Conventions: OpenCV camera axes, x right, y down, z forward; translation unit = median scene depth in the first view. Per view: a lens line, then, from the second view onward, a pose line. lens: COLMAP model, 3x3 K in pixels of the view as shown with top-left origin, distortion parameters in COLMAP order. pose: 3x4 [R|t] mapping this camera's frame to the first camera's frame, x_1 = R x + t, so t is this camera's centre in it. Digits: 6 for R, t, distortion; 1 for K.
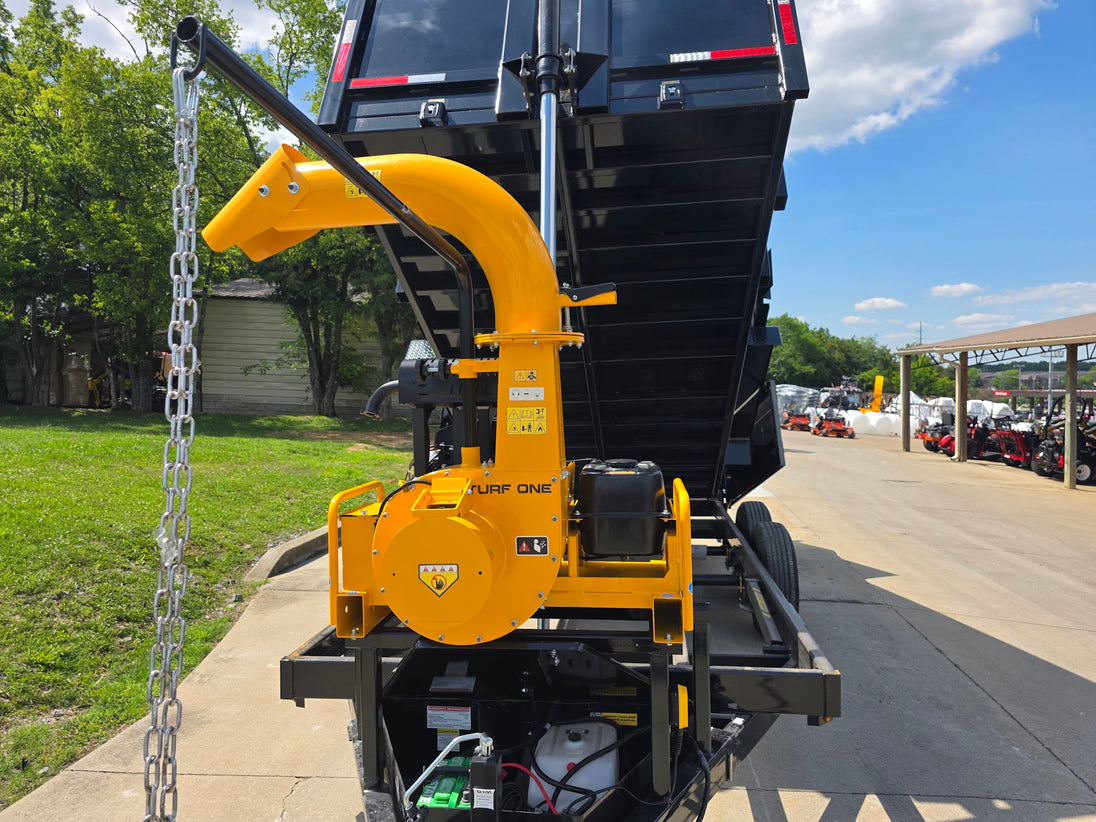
lens RADIAL K [[765.9, 0, 547.4], [0, 765.9, 427.4], [0, 0, 1]] dist [0.040261, -0.004324]
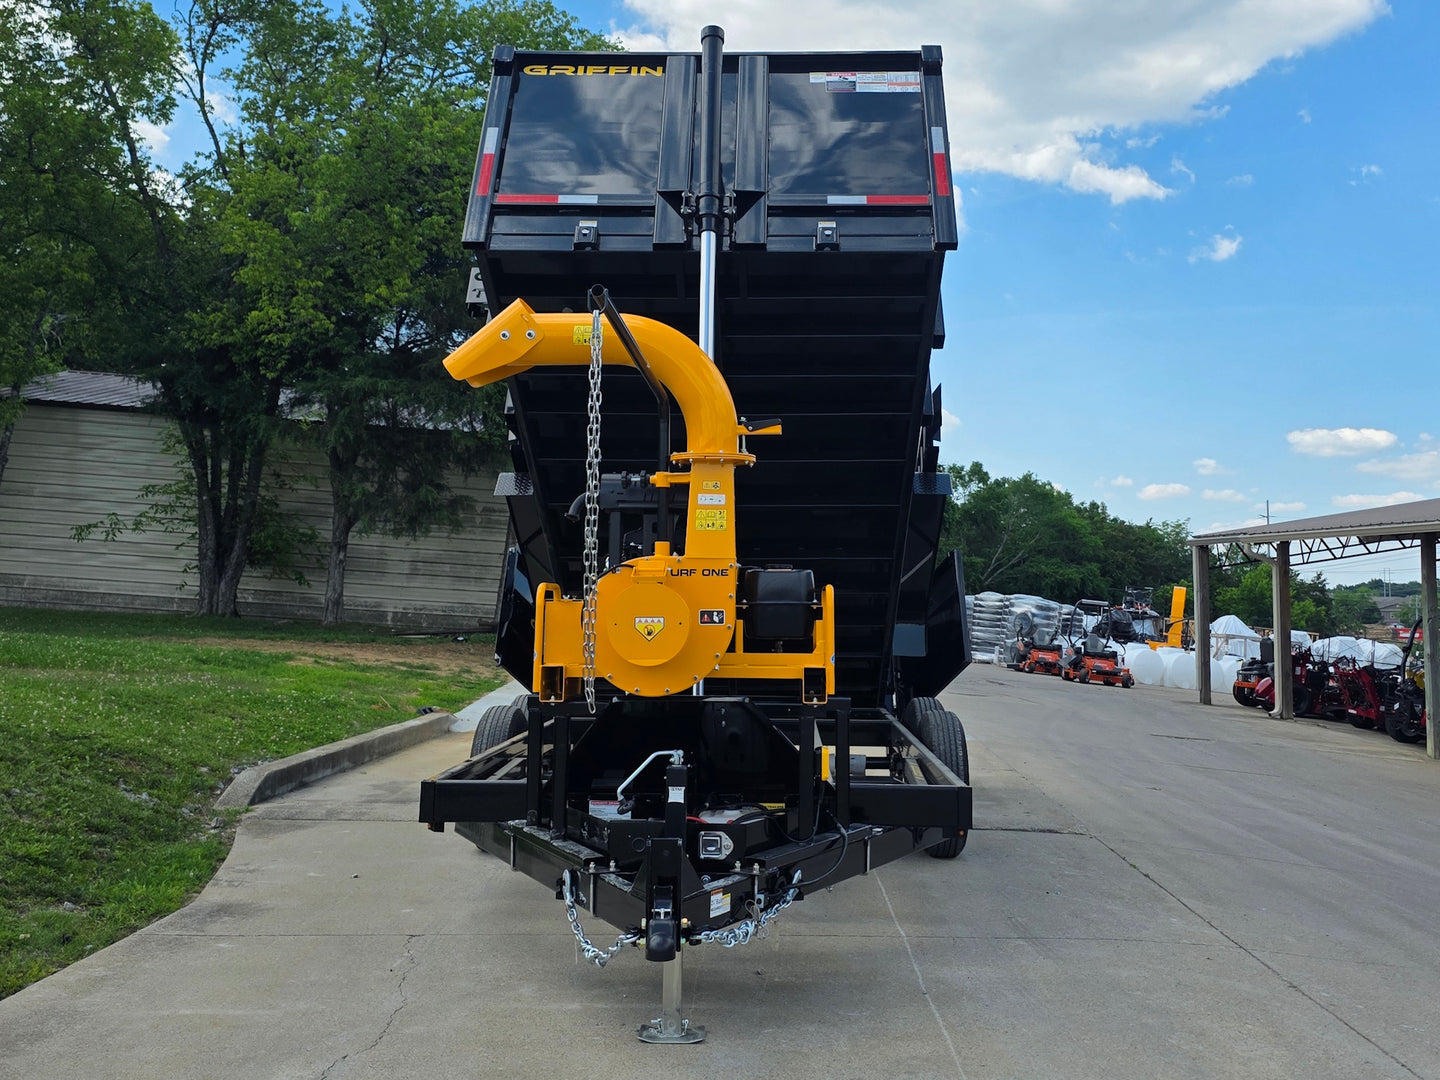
lens RADIAL K [[1572.9, 0, 750.0], [0, 1572.9, 510.8], [0, 0, 1]] dist [0.097868, -0.202799]
pose [[0.993395, 0.037694, 0.108373, -0.053992], [-0.024808, 0.992718, -0.117882, 0.062108], [-0.112028, 0.114415, 0.987096, -0.353572]]
